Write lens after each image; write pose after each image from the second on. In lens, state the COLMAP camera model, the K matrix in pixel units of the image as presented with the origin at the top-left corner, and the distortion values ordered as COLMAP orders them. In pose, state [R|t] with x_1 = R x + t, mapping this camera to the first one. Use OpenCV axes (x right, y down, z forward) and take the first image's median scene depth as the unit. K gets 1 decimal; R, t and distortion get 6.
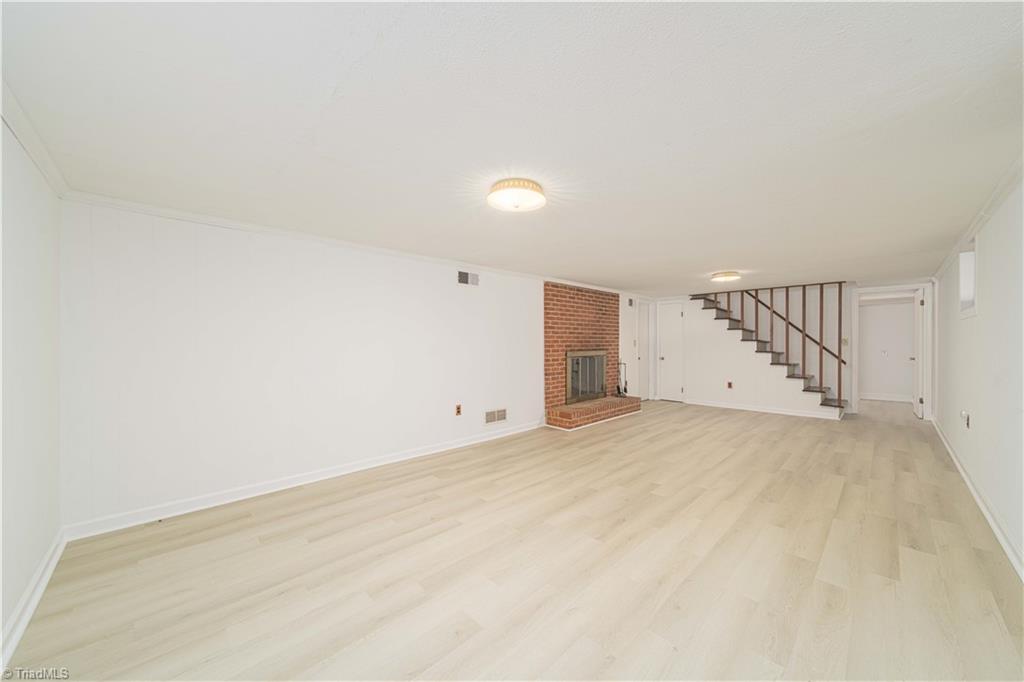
lens RADIAL K [[359.0, 0, 510.8], [0, 359.0, 341.8], [0, 0, 1]] dist [0.001499, -0.000586]
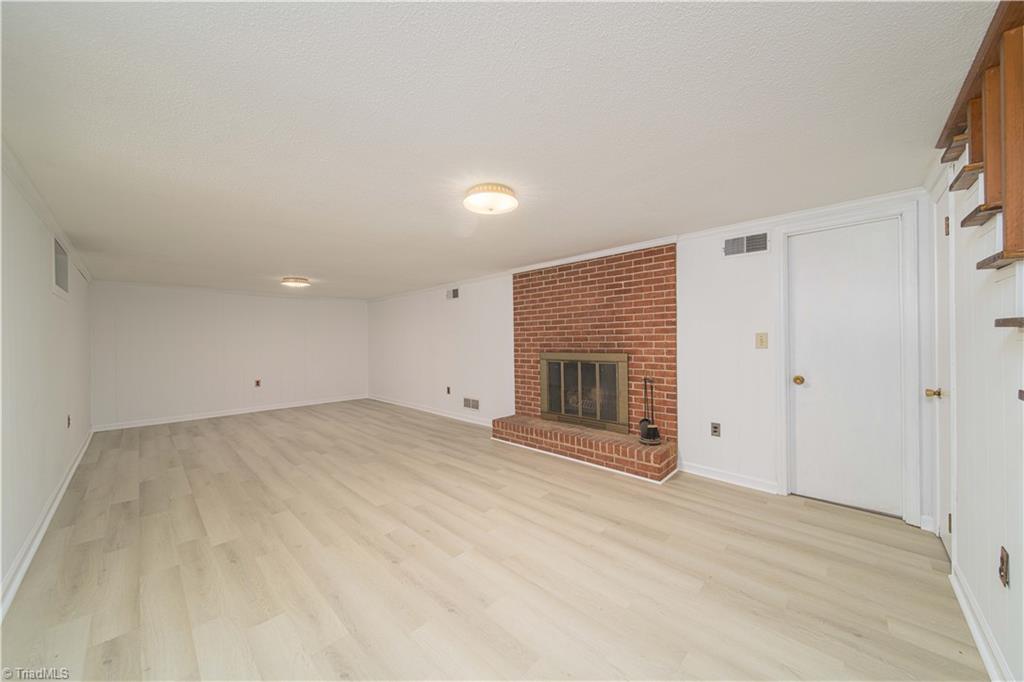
lens RADIAL K [[359.0, 0, 510.7], [0, 359.0, 341.9], [0, 0, 1]] dist [0.001499, -0.000586]
pose [[0.043050, 0.001990, -0.999071, 0.982620], [0.011608, 0.999930, 0.002492, 0.001430], [0.999005, -0.011704, 0.043024, 0.926603]]
